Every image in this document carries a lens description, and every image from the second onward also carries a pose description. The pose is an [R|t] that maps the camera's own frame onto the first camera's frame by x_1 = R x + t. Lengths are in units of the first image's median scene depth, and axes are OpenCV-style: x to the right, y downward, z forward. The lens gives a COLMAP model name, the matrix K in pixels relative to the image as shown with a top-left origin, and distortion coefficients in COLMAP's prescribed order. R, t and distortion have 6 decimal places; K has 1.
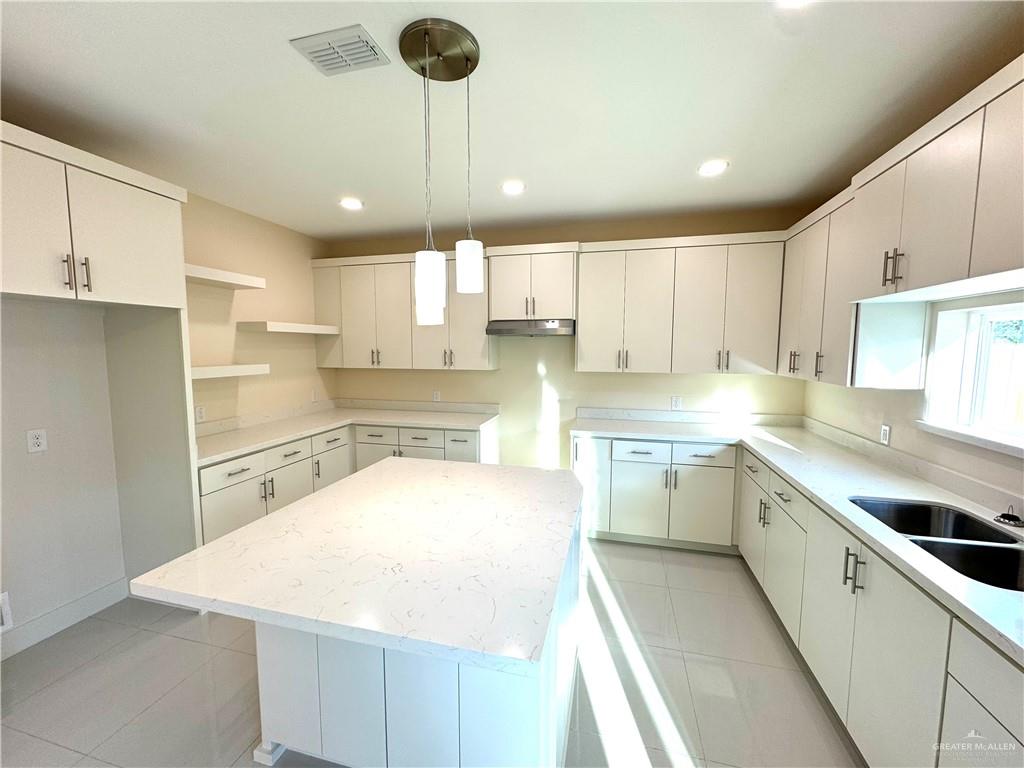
lens RADIAL K [[414.6, 0, 515.0], [0, 414.6, 382.2], [0, 0, 1]] dist [0.012312, 0.002492]
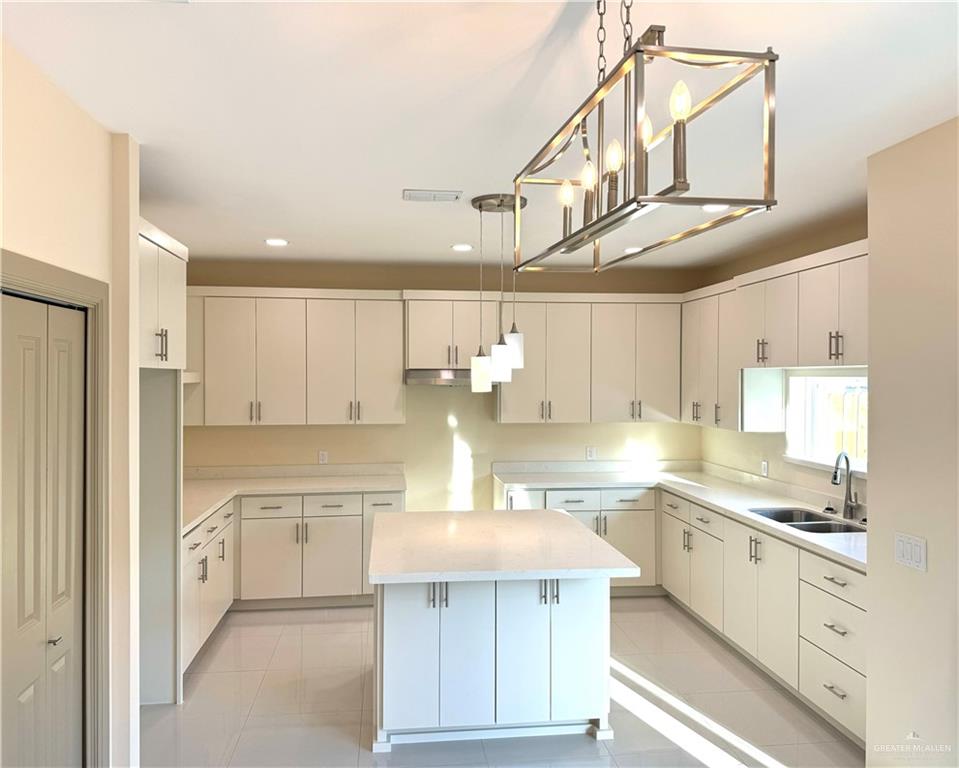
lens RADIAL K [[725.3, 0, 475.6], [0, 725.3, 381.5], [0, 0, 1]] dist [0.118863, -0.011916]
pose [[0.935958, -0.004214, 0.352086, -0.552026], [0.030839, 0.997067, -0.070048, -0.006847], [-0.350758, 0.076420, 0.933343, -0.612268]]
